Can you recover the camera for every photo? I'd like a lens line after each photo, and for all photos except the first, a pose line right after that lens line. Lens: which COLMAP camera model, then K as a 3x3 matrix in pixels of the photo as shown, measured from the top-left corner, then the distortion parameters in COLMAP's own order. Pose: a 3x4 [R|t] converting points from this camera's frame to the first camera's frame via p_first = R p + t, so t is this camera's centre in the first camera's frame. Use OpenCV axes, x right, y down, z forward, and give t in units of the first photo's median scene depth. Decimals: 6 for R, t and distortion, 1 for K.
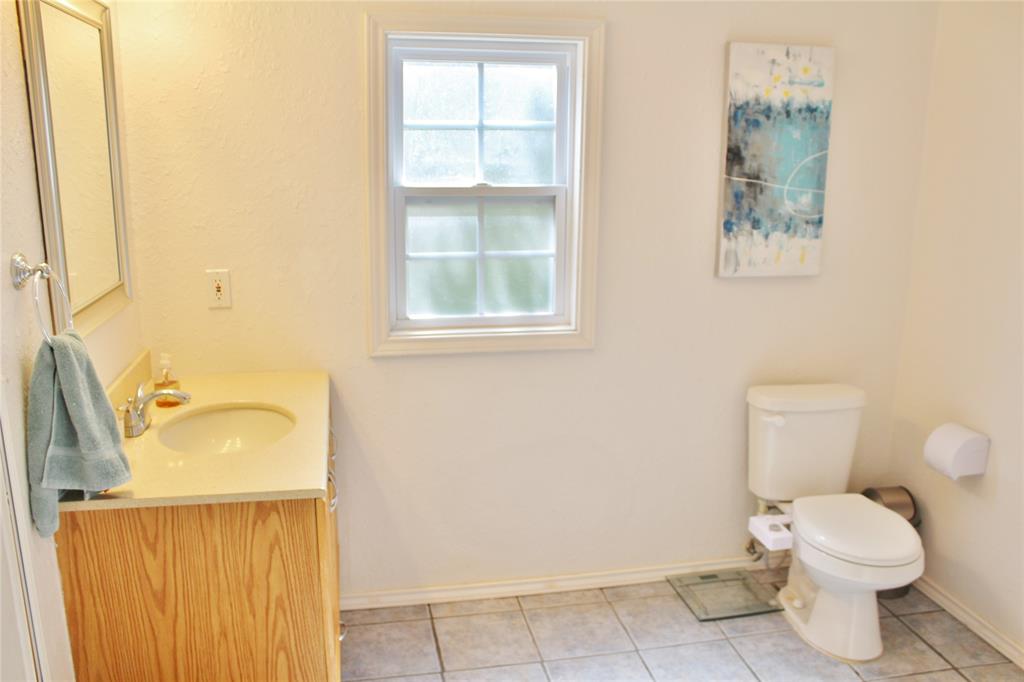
lens RADIAL K [[863.9, 0, 512.3], [0, 863.9, 343.1], [0, 0, 1]] dist [-0.114046, 0.009938]
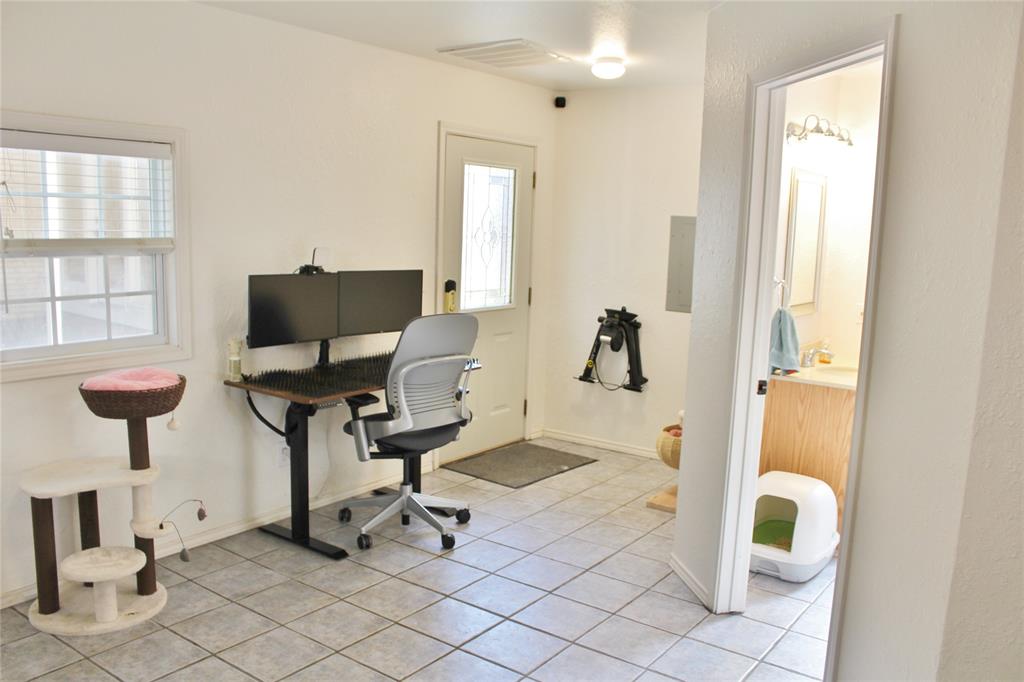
lens RADIAL K [[863.9, 0, 509.4], [0, 863.9, 340.1], [0, 0, 1]] dist [-0.114046, 0.009938]
pose [[0.686924, 0.121976, -0.716420, 0.727211], [-0.207796, 0.977622, -0.032793, 0.327998], [0.696388, 0.171395, 0.696898, -1.321980]]
